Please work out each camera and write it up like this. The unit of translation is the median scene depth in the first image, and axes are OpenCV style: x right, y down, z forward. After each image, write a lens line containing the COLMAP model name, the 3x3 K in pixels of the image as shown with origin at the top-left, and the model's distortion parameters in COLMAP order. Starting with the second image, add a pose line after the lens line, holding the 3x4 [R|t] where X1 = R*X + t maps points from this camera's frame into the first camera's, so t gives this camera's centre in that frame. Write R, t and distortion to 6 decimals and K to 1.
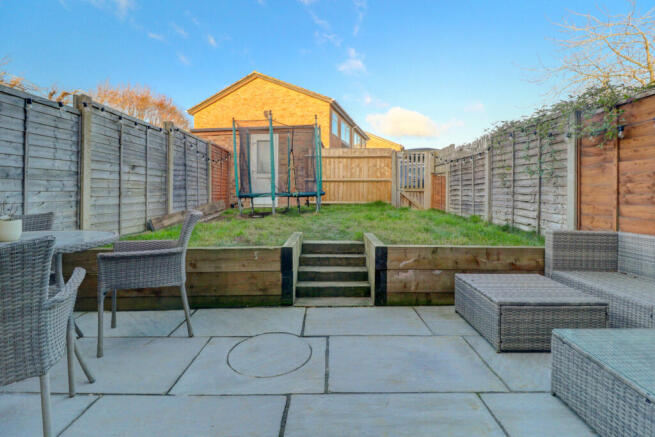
lens RADIAL K [[310.0, 0, 334.0], [0, 310.0, 194.0], [0, 0, 1]] dist [-0.009962, -0.000307]
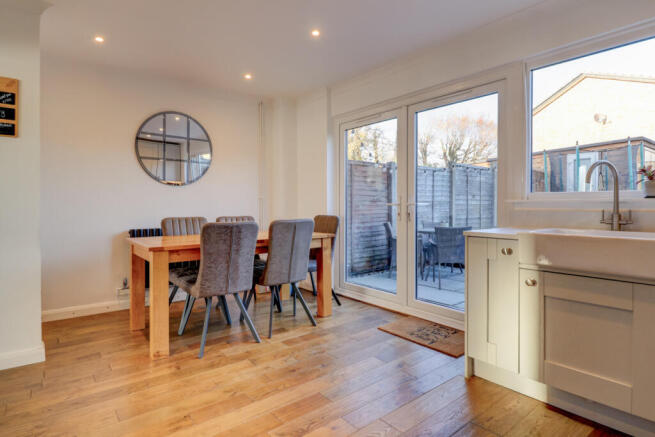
lens RADIAL K [[359.6, 0, 328.1], [0, 359.6, 211.8], [0, 0, 1]] dist [-0.022833, -0.000822]
pose [[0.617550, 0.004325, -0.786520, 0.320234], [0.000331, 0.999983, 0.005759, -0.013158], [0.786532, -0.003817, 0.617538, -0.681117]]
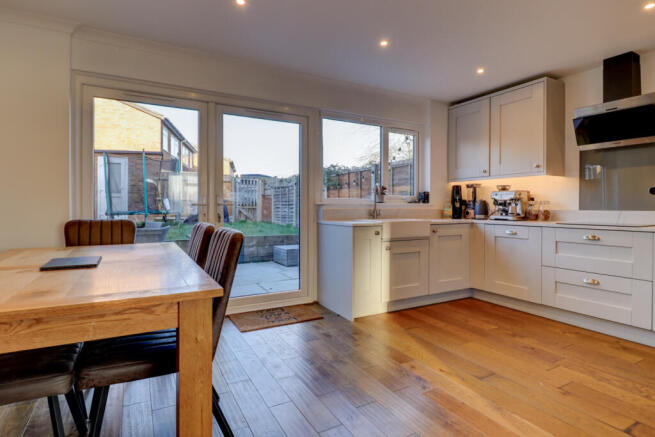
lens RADIAL K [[344.9, 0, 341.8], [0, 344.9, 210.6], [0, 0, 1]] dist [-0.003976, -0.003107]
pose [[0.859017, -0.009834, 0.511853, -0.269325], [0.006538, 0.999945, 0.008239, -0.015244], [-0.511906, -0.003730, 0.859033, -0.813101]]
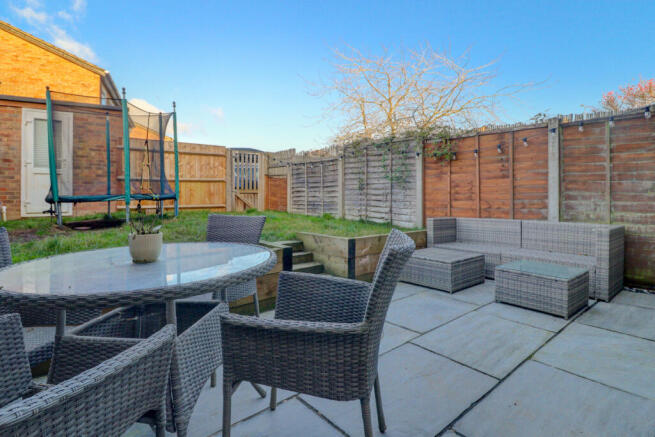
lens RADIAL K [[344.9, 0, 327.6], [0, 344.9, 199.6], [0, 0, 1]] dist [-0.003976, -0.003107]
pose [[0.763119, -0.015033, 0.646083, -0.438902], [0.007781, 0.999871, 0.014075, -0.001455], [-0.646211, -0.005713, 0.763137, 0.021877]]
